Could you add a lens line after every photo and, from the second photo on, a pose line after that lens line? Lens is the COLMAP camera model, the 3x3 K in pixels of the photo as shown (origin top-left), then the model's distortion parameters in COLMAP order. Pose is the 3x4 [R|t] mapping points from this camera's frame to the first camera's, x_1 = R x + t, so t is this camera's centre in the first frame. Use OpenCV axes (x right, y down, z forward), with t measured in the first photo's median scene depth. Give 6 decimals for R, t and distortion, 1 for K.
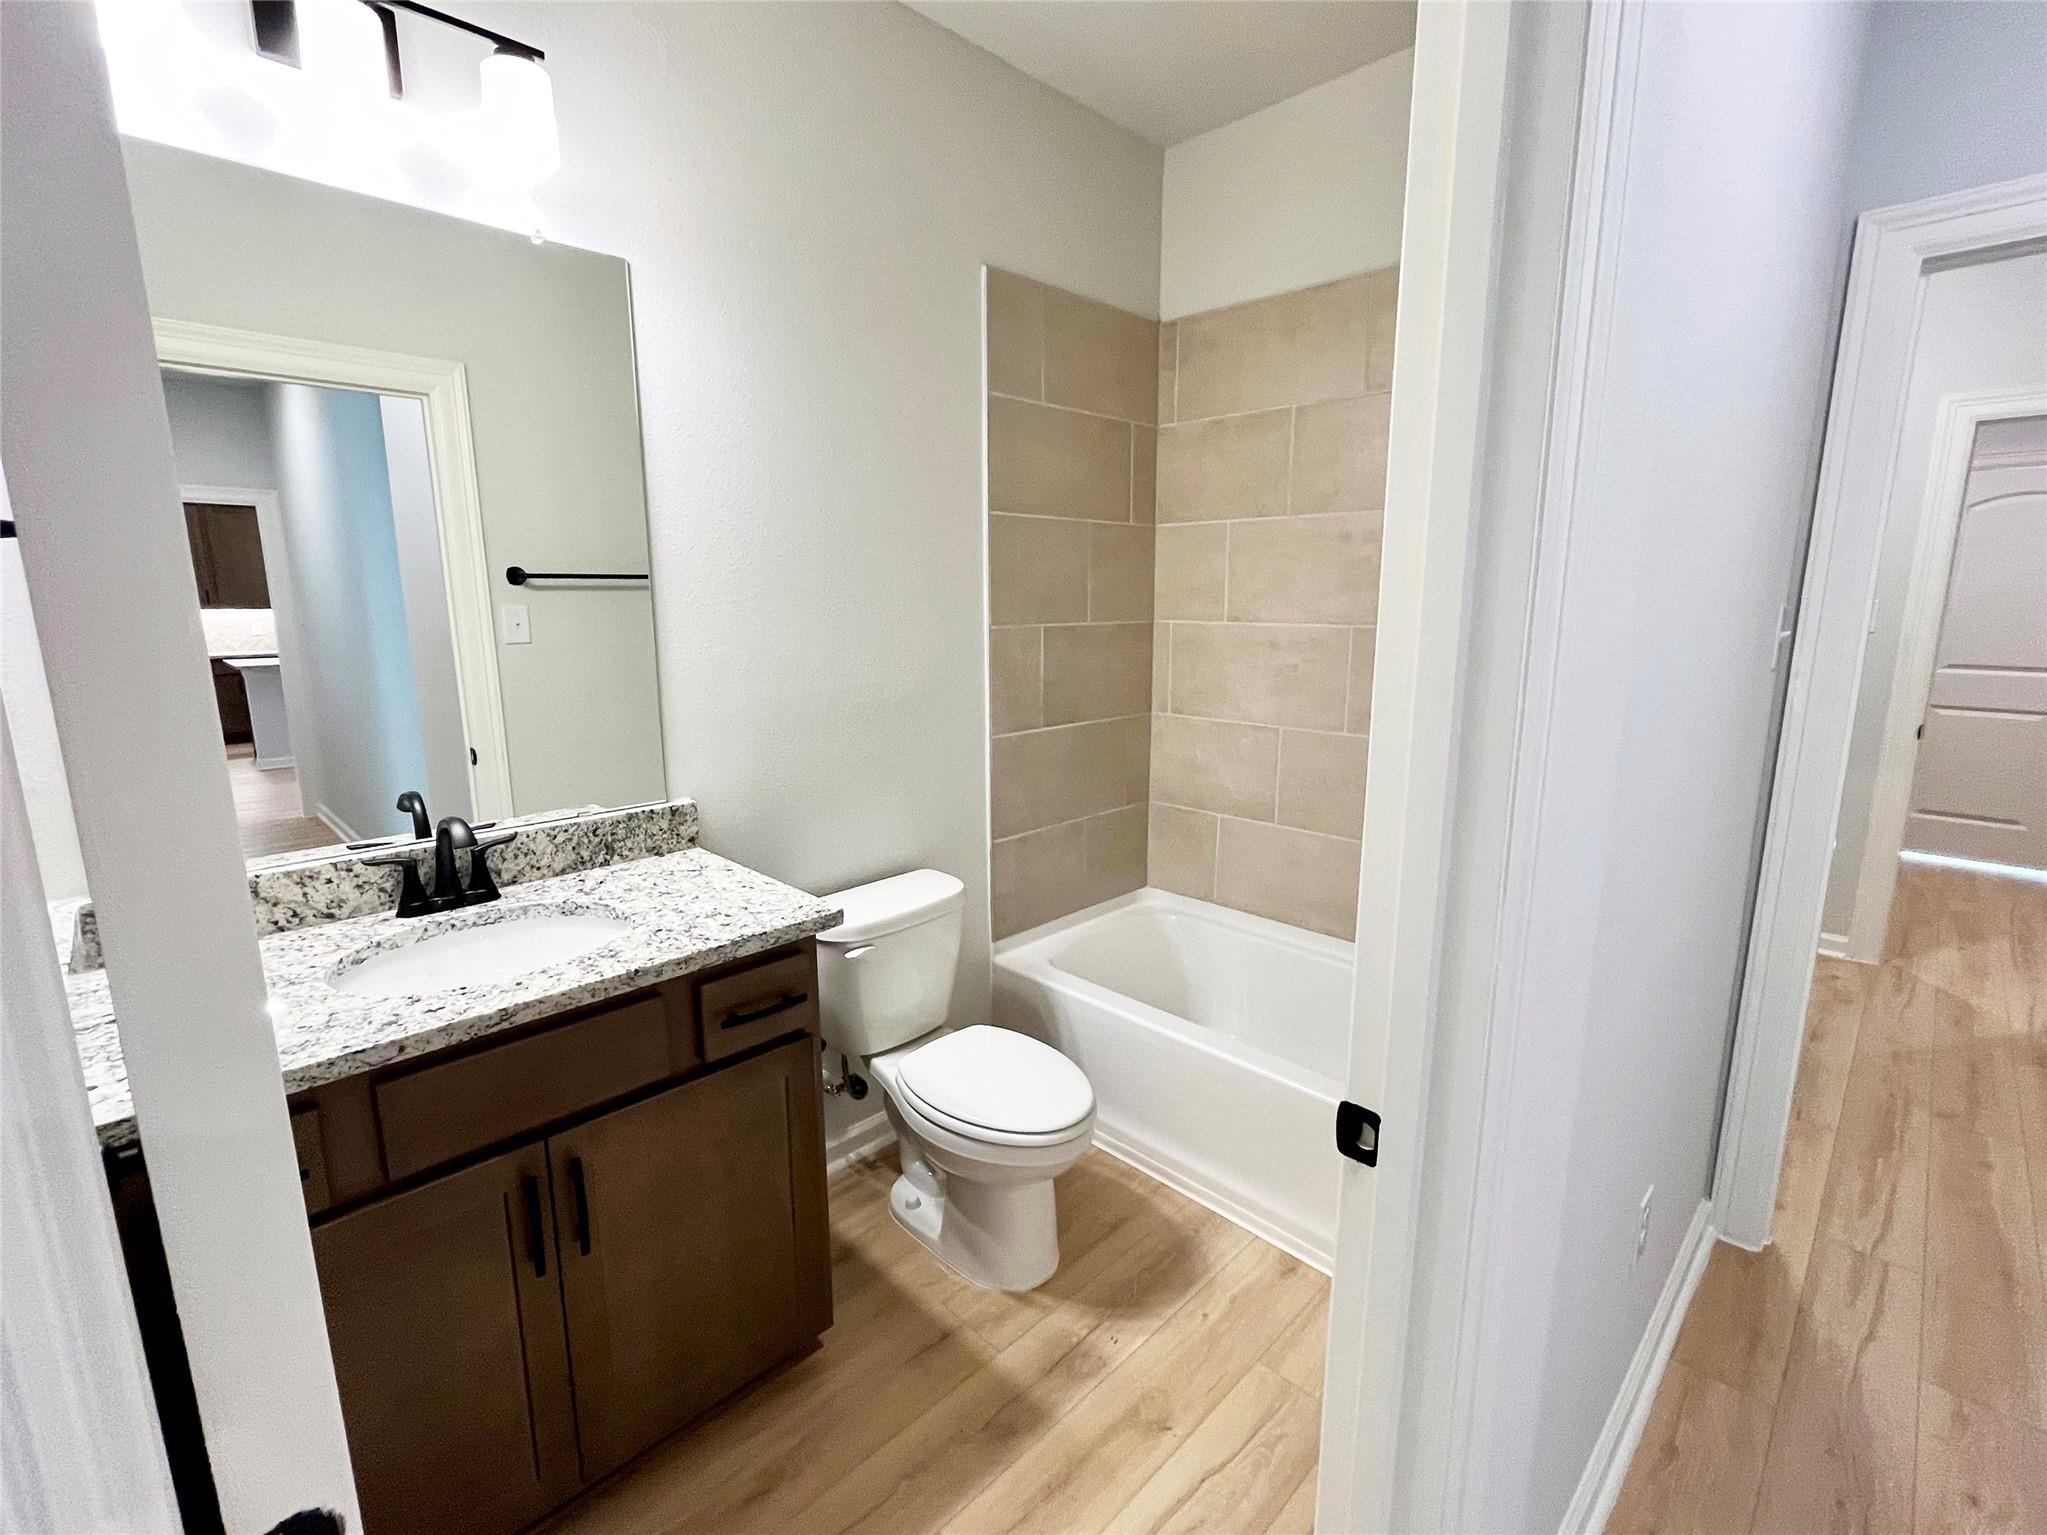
lens RADIAL K [[893.3, 0, 1023.5], [0, 893.3, 767.5], [0, 0, 1]] dist [-0.004211, -0.000700]
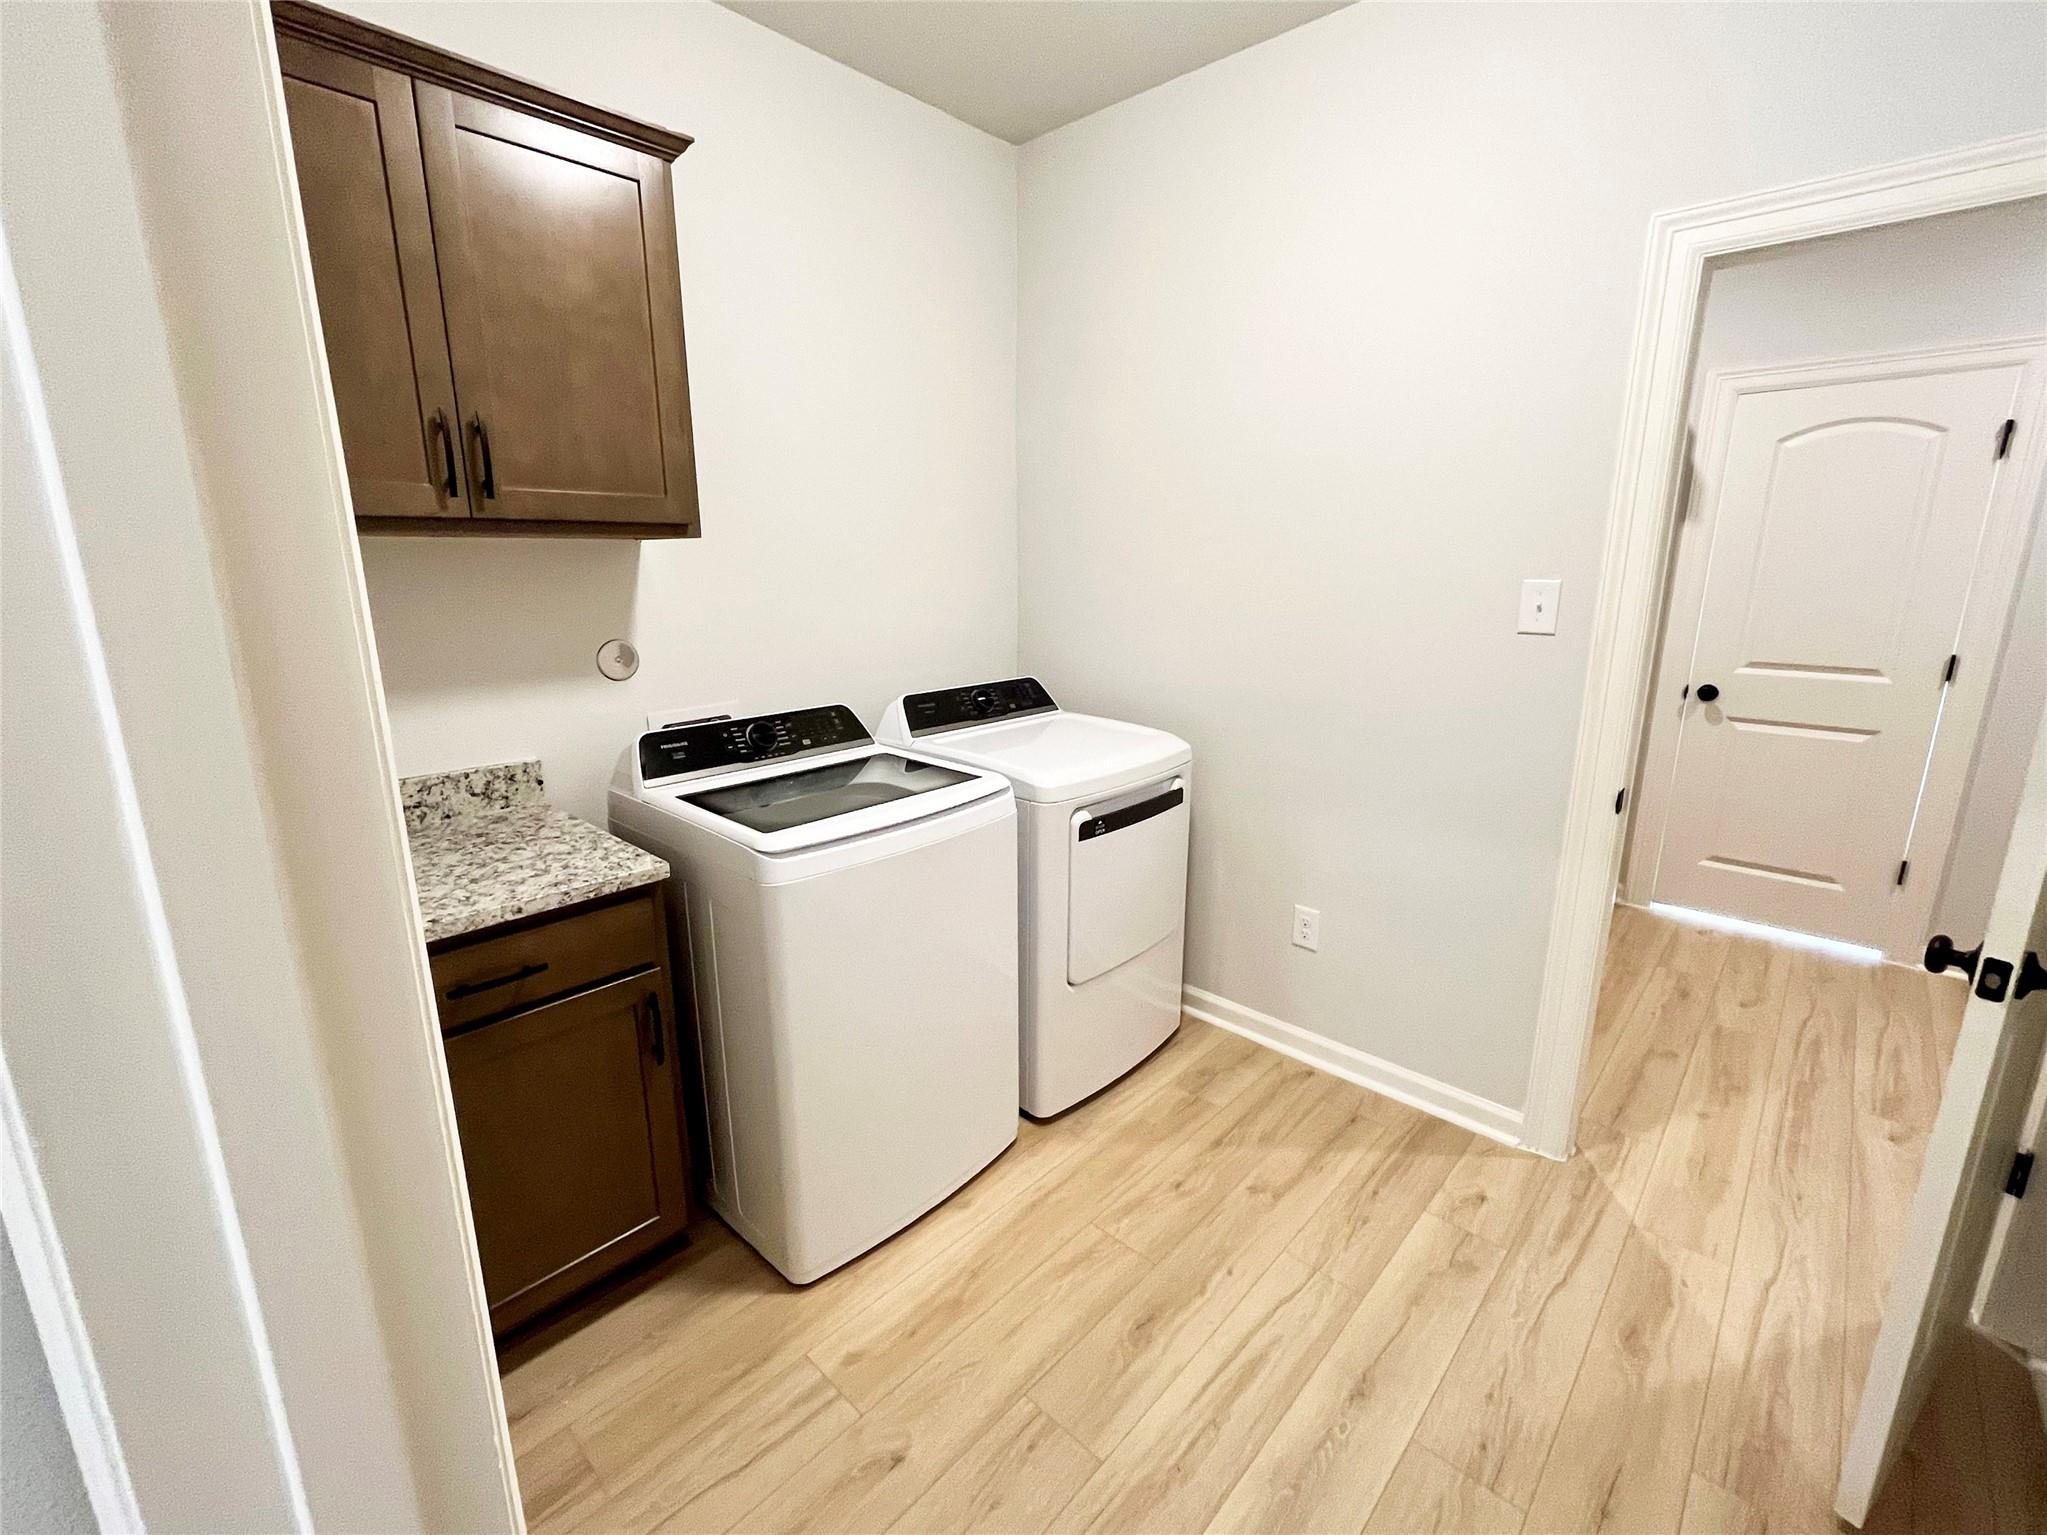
lens RADIAL K [[866.9, 0, 1023.5], [0, 866.9, 767.5], [0, 0, 1]] dist [-0.002322, -0.000628]
pose [[0.999322, -0.009529, 0.035560, 0.546015], [0.007860, 0.998873, 0.046803, -0.087814], [-0.035966, -0.046492, 0.998271, 0.402475]]
